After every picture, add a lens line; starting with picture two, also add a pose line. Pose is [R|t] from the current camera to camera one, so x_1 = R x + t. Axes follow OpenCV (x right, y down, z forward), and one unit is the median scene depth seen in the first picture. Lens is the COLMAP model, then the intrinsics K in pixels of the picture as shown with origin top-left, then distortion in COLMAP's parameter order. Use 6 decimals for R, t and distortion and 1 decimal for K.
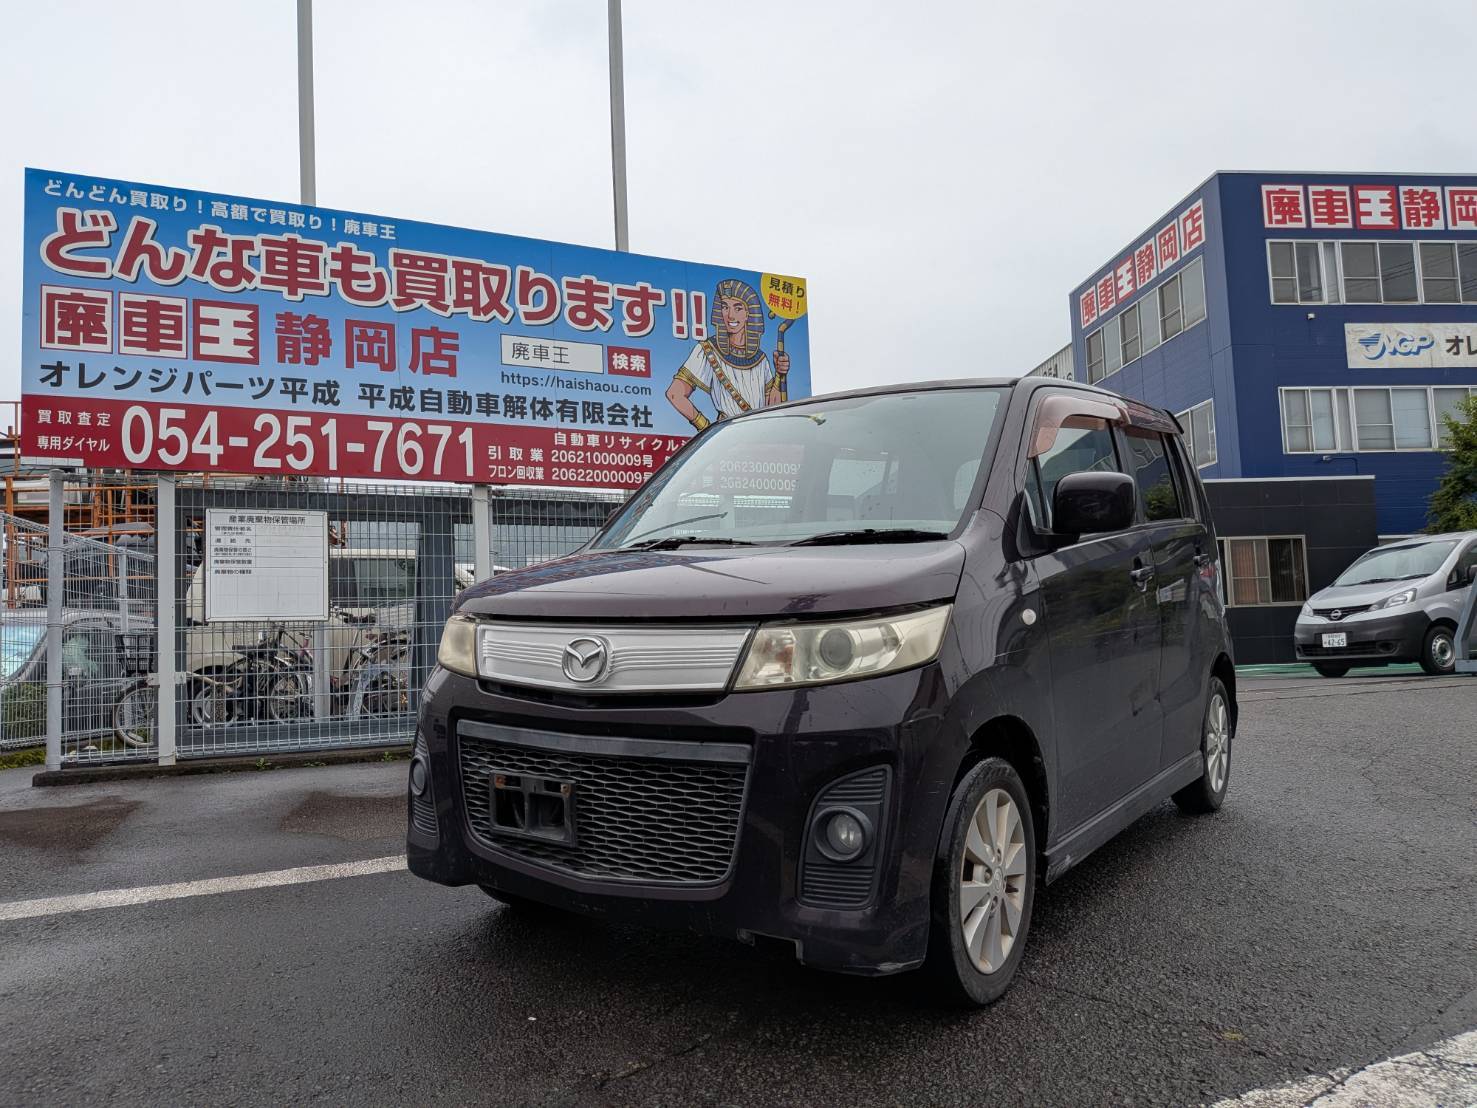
lens RADIAL K [[1045.9, 0, 743.2], [0, 1045.9, 580.6], [0, 0, 1]] dist [0.062899, -0.101345]
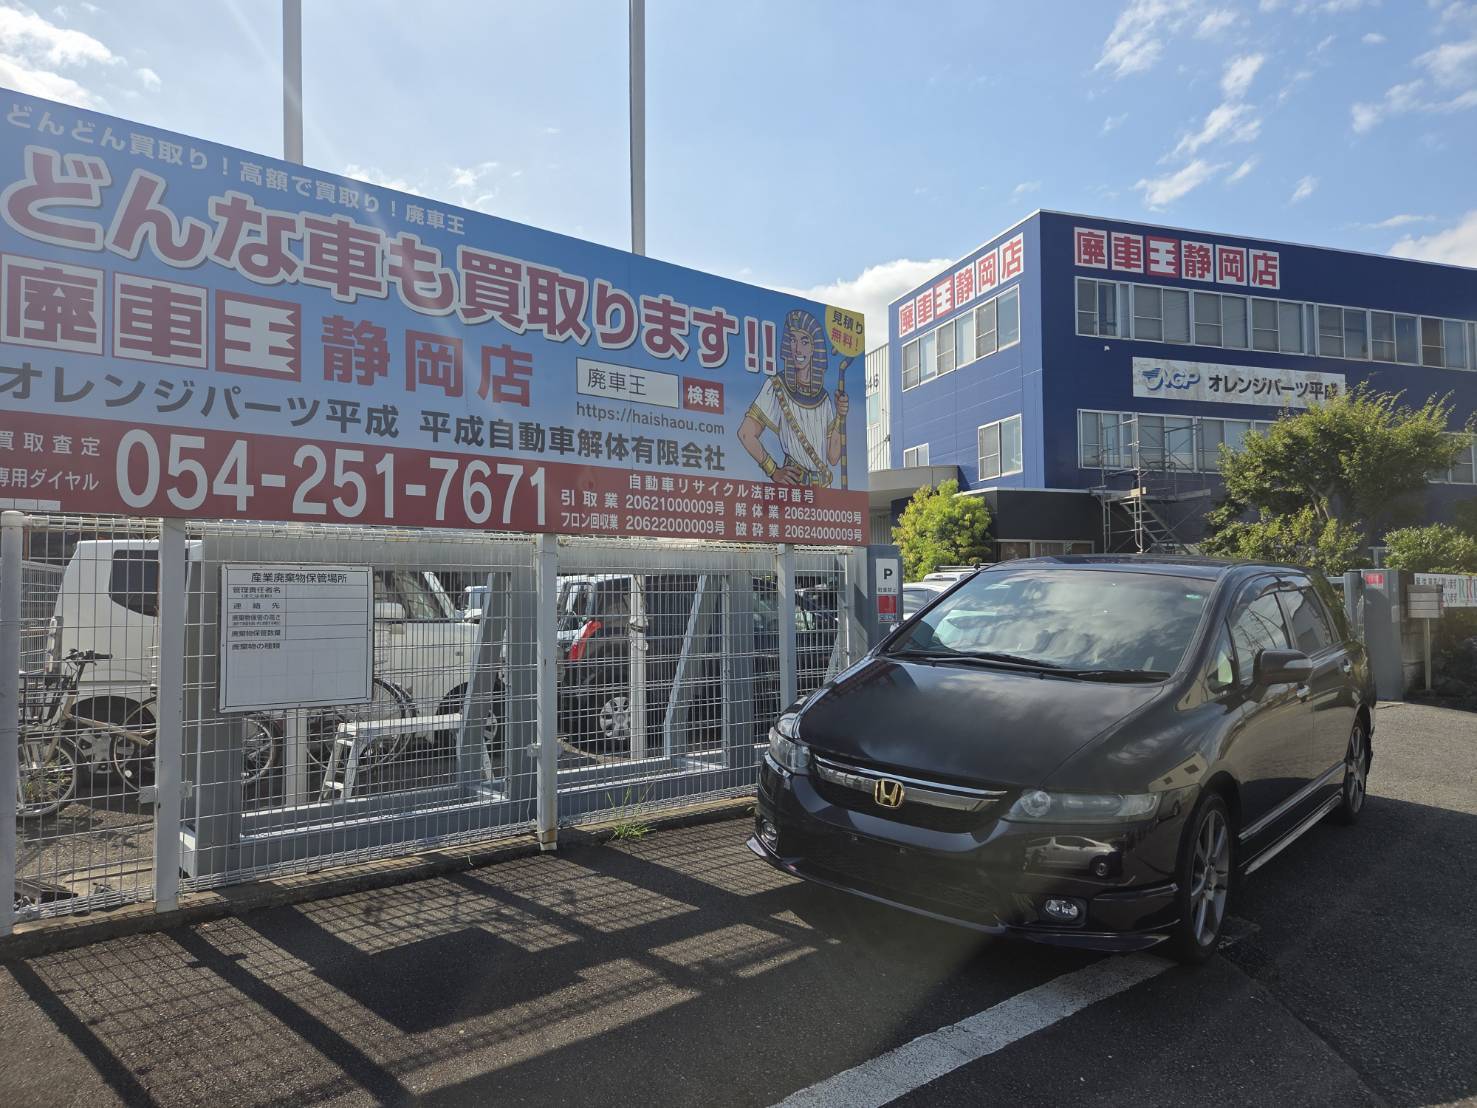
lens RADIAL K [[972.5, 0, 753.1], [0, 972.5, 558.9], [0, 0, 1]] dist [0.064270, -0.055740]
pose [[0.971930, 0.038616, 0.232079, -0.274099], [-0.043623, 0.998912, 0.016482, -0.092168], [-0.231190, -0.026143, 0.972557, 0.194695]]
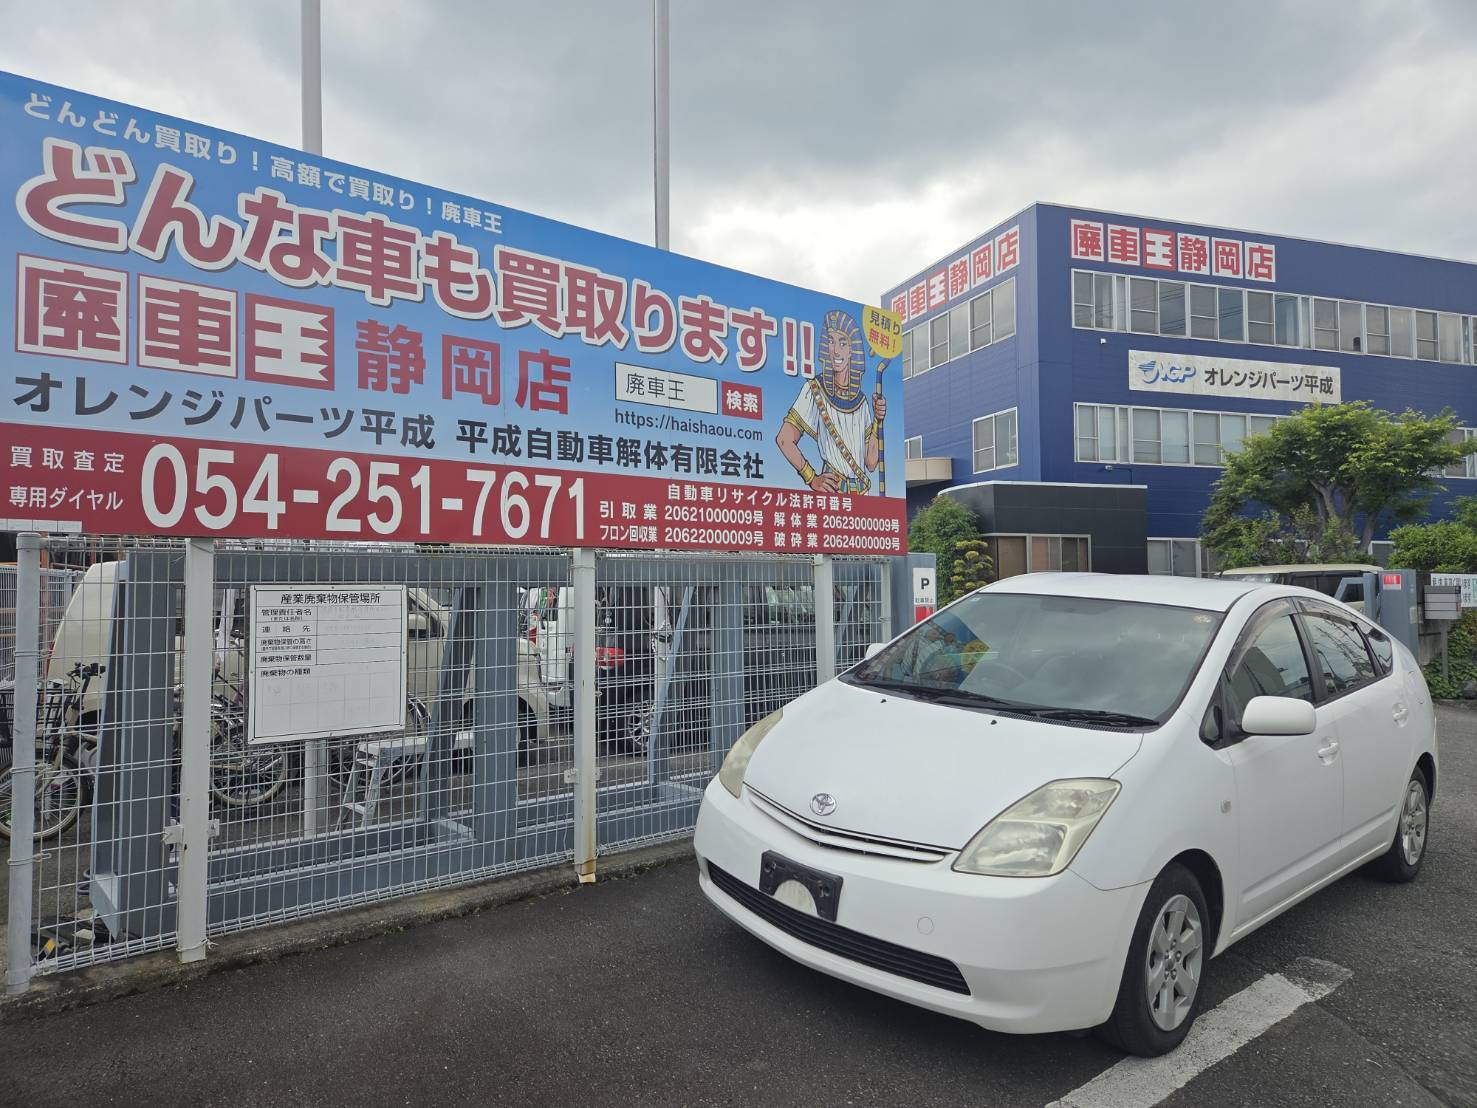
lens RADIAL K [[968.7, 0, 741.3], [0, 968.7, 547.4], [0, 0, 1]] dist [0.069104, -0.059285]
pose [[0.970323, 0.040350, 0.238424, -0.315262], [-0.045592, 0.998824, 0.016511, -0.110270], [-0.237477, -0.026891, 0.971021, 0.247802]]
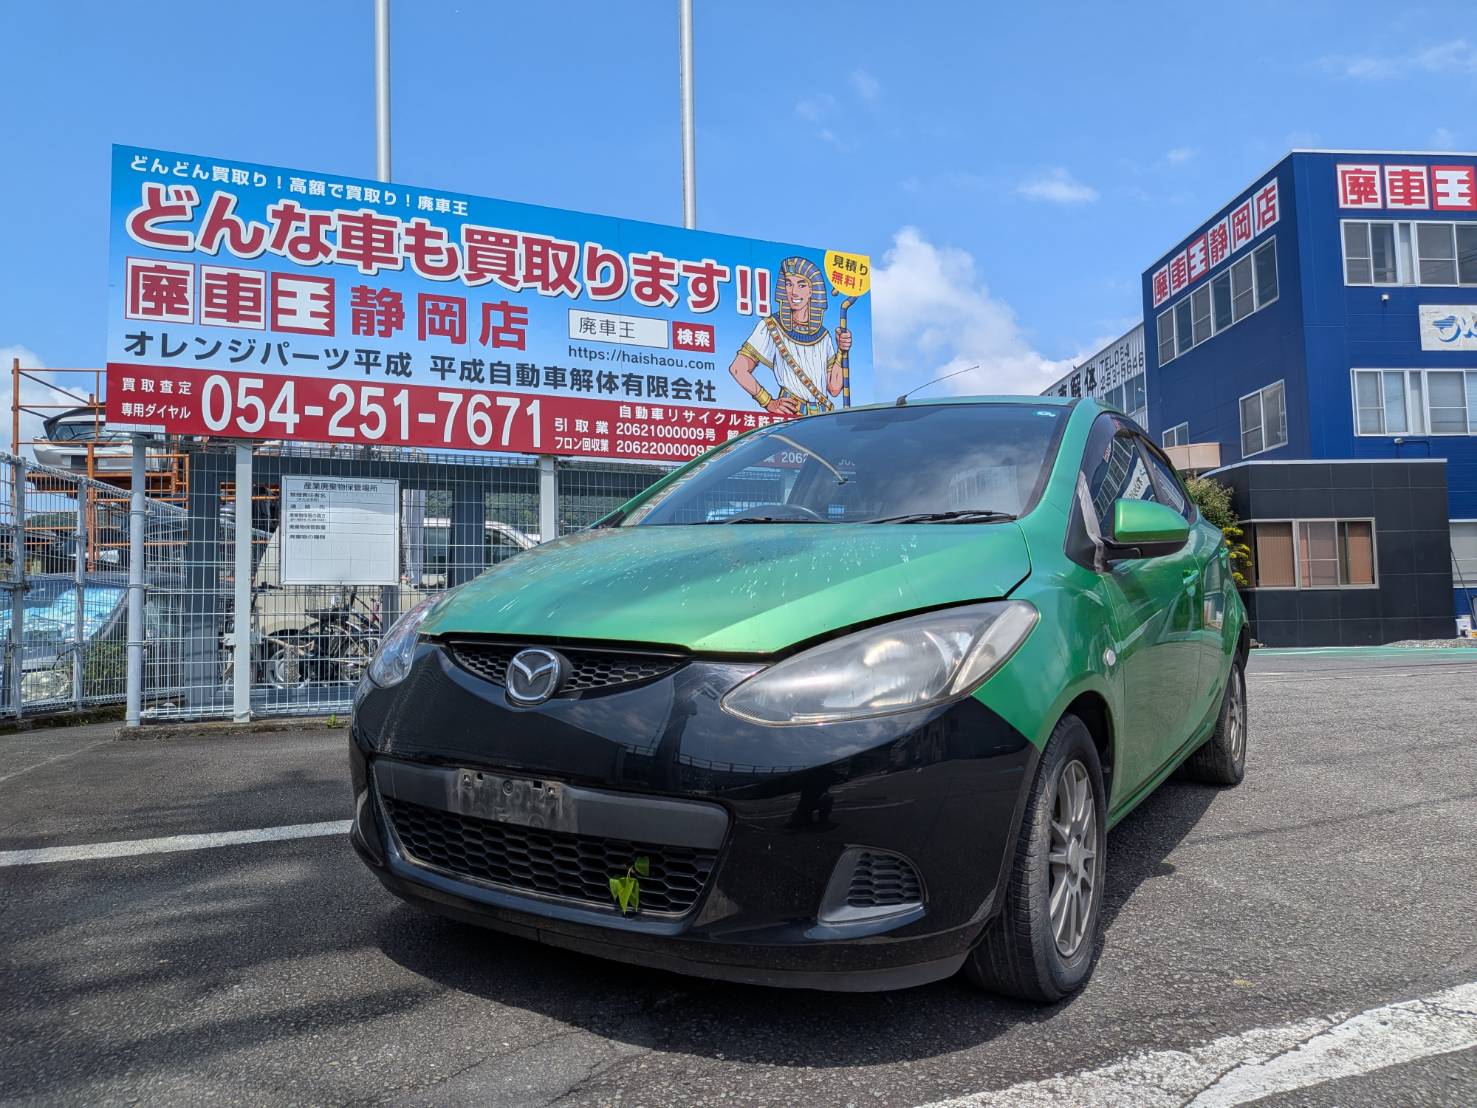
lens RADIAL K [[1046.3, 0, 788.6], [0, 1046.3, 563.0], [0, 0, 1]] dist [0.070422, -0.116580]
pose [[0.999669, 0.014140, -0.021493, 0.009228], [-0.014019, 0.999885, 0.005726, 0.004202], [0.021571, -0.005423, 0.999753, -0.021514]]
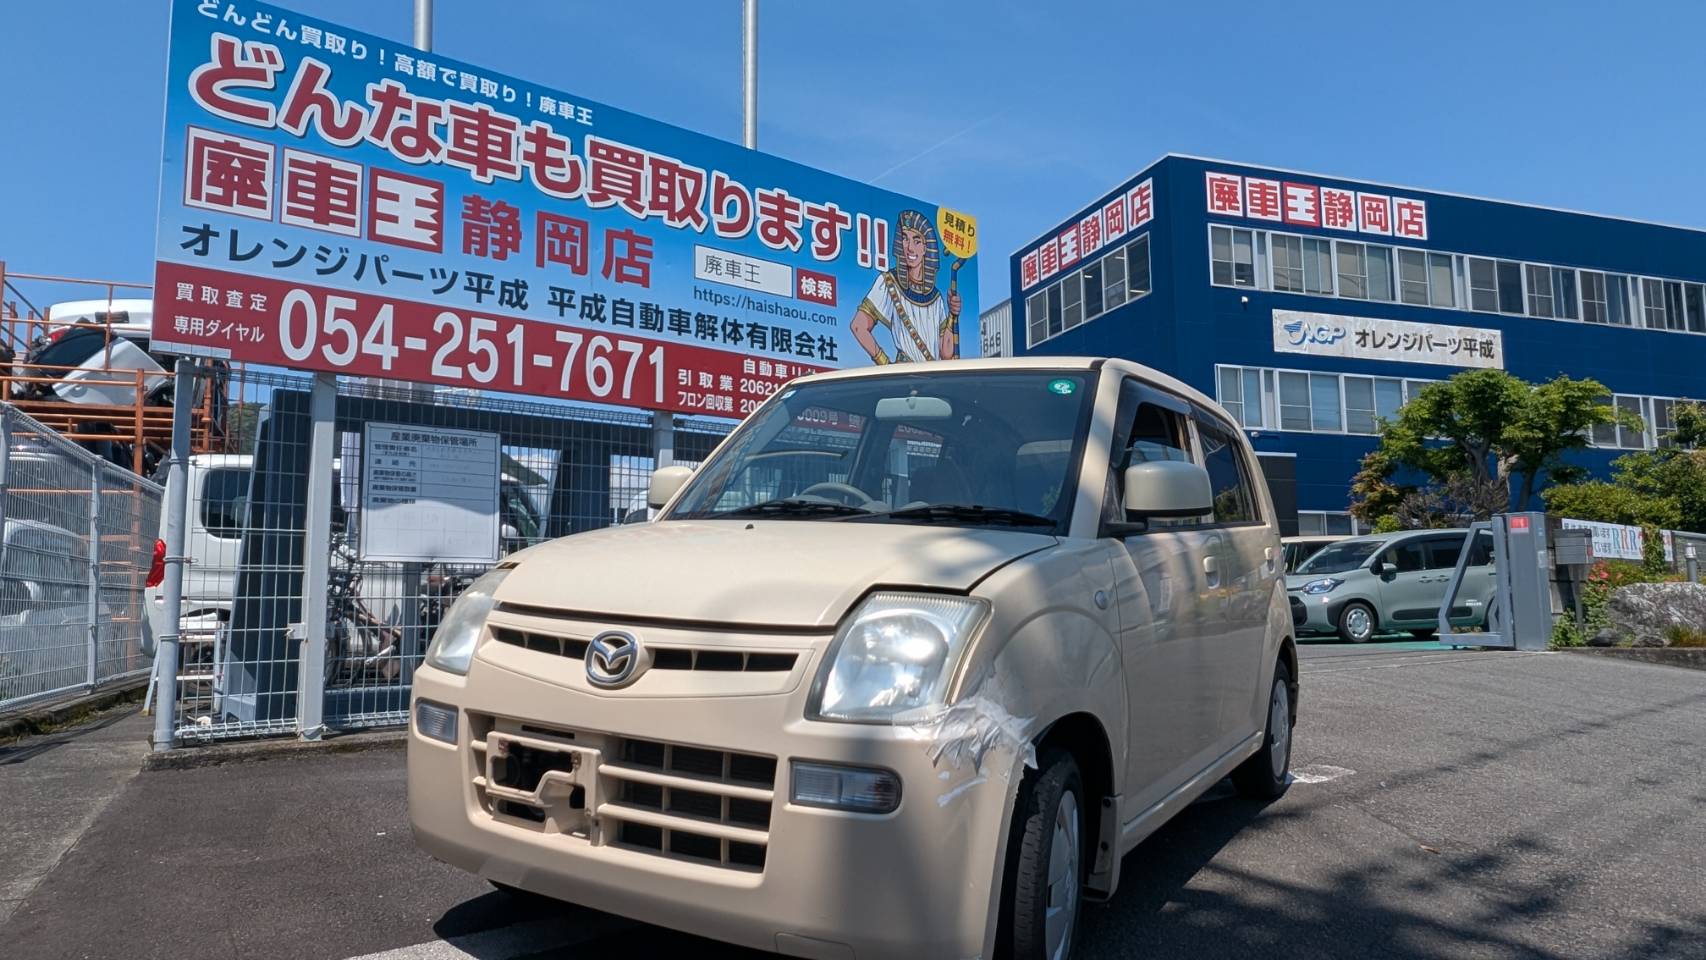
lens RADIAL K [[1105.2, 0, 861.1], [0, 1105.2, 477.2], [0, 0, 1]] dist [0.000394, 0.000360]
pose [[0.972151, 0.053721, 0.228114, -0.301204], [-0.043033, 0.997742, -0.051573, 0.001901], [-0.230370, 0.040320, 0.972267, 0.077923]]
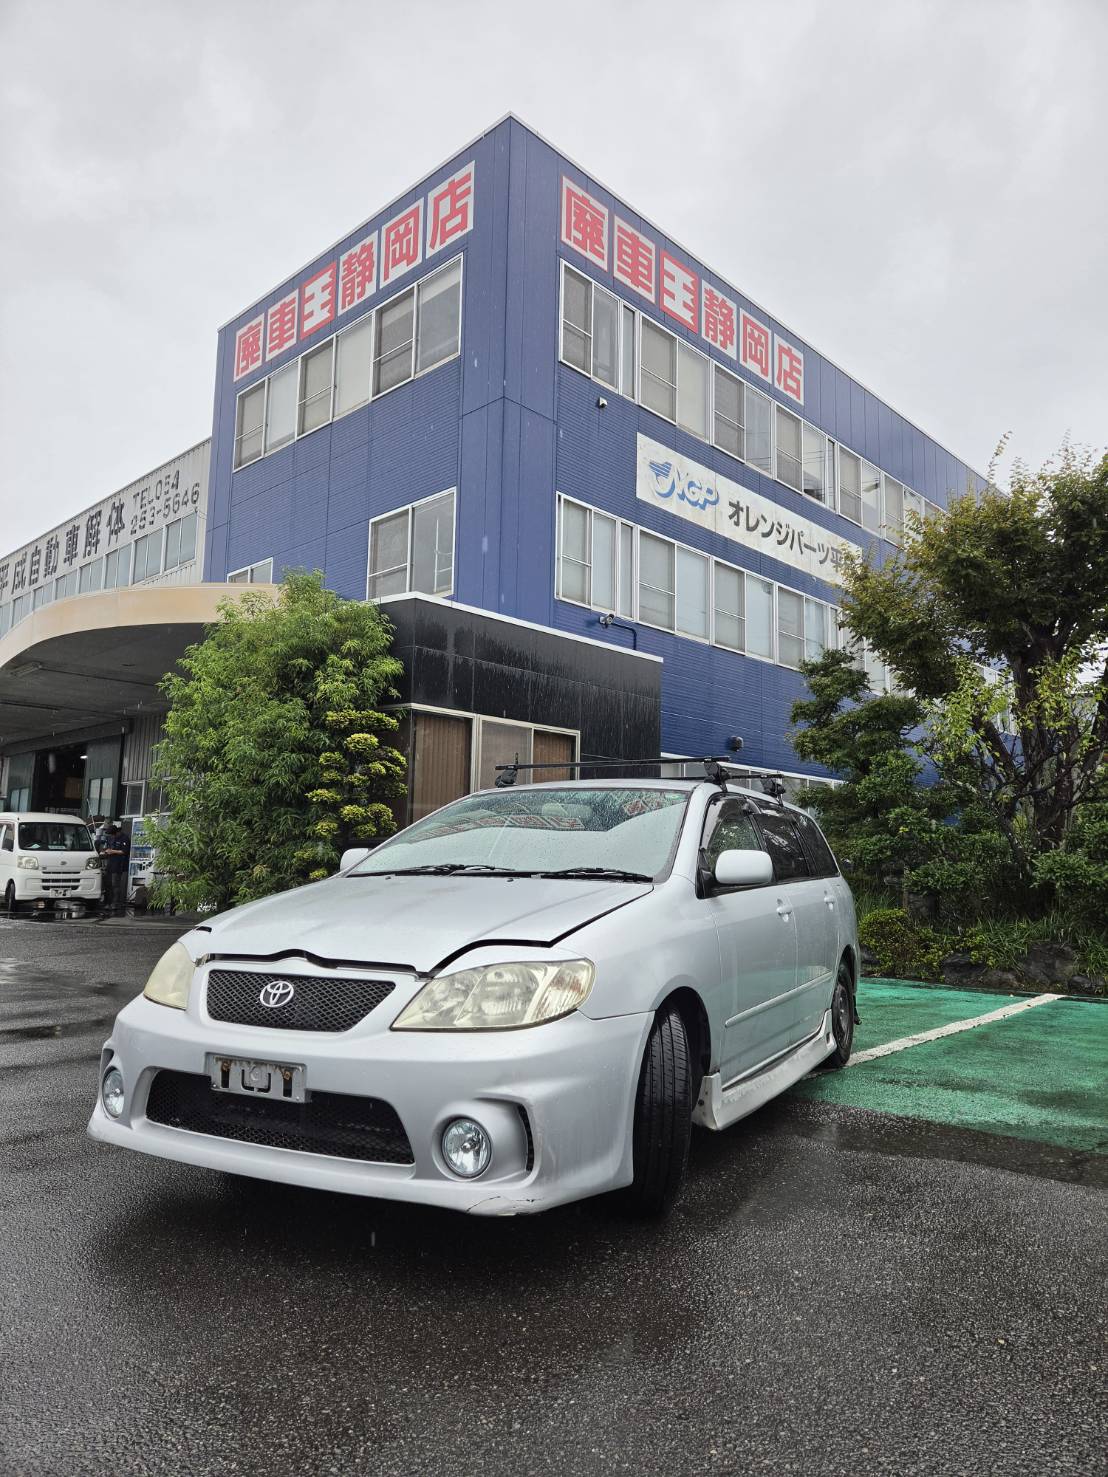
lens RADIAL K [[972.5, 0, 554.0], [0, 972.5, 738.5], [0, 0, 1]] dist [0.064270, -0.055740]
pose [[0.762527, 0.134899, 0.632735, 0.623410], [-0.094777, 0.990760, -0.097013, 0.059906], [-0.639976, 0.014006, 0.768267, 2.156488]]
